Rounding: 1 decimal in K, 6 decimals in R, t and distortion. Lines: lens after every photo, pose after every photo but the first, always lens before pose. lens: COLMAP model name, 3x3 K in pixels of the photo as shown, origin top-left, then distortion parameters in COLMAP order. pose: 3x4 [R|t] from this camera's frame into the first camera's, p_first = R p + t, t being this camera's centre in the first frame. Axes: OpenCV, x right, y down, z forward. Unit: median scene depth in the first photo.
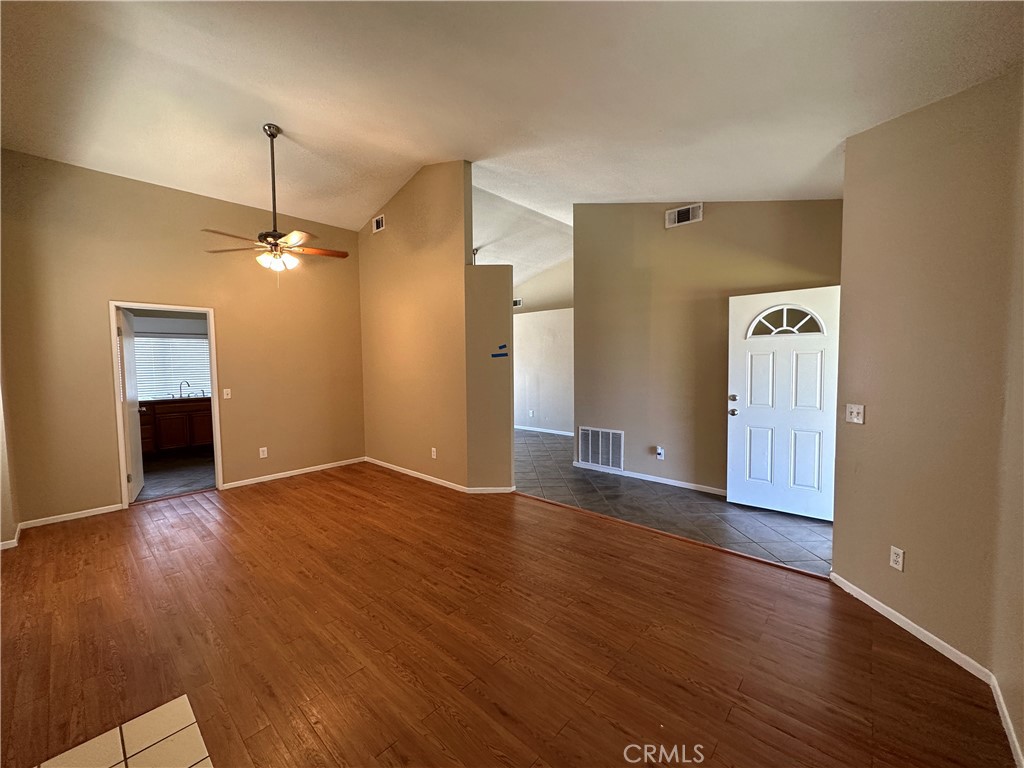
lens RADIAL K [[407.9, 0, 511.1], [0, 407.9, 385.5], [0, 0, 1]] dist [-0.001020, -0.000171]
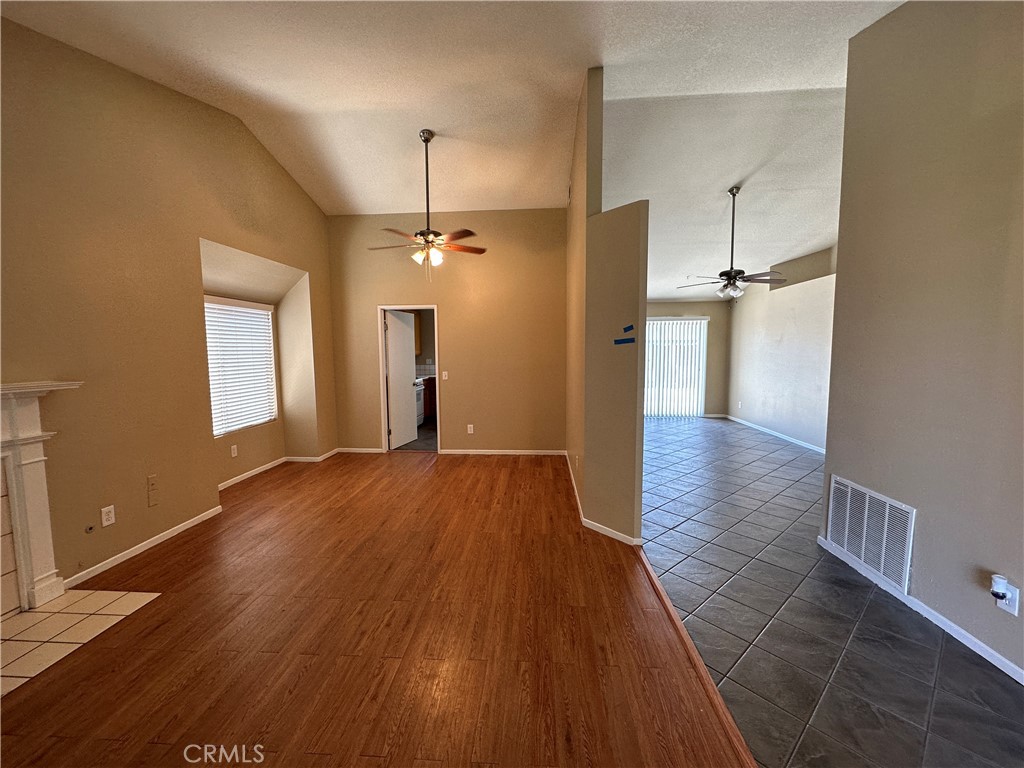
lens RADIAL K [[407.9, 0, 511.1], [0, 407.9, 385.5], [0, 0, 1]] dist [-0.001020, -0.000171]
pose [[0.622375, 0.074439, -0.779171, 0.362154], [-0.047097, 0.997225, 0.057652, -0.029233], [0.781301, 0.000815, 0.624154, 0.404099]]
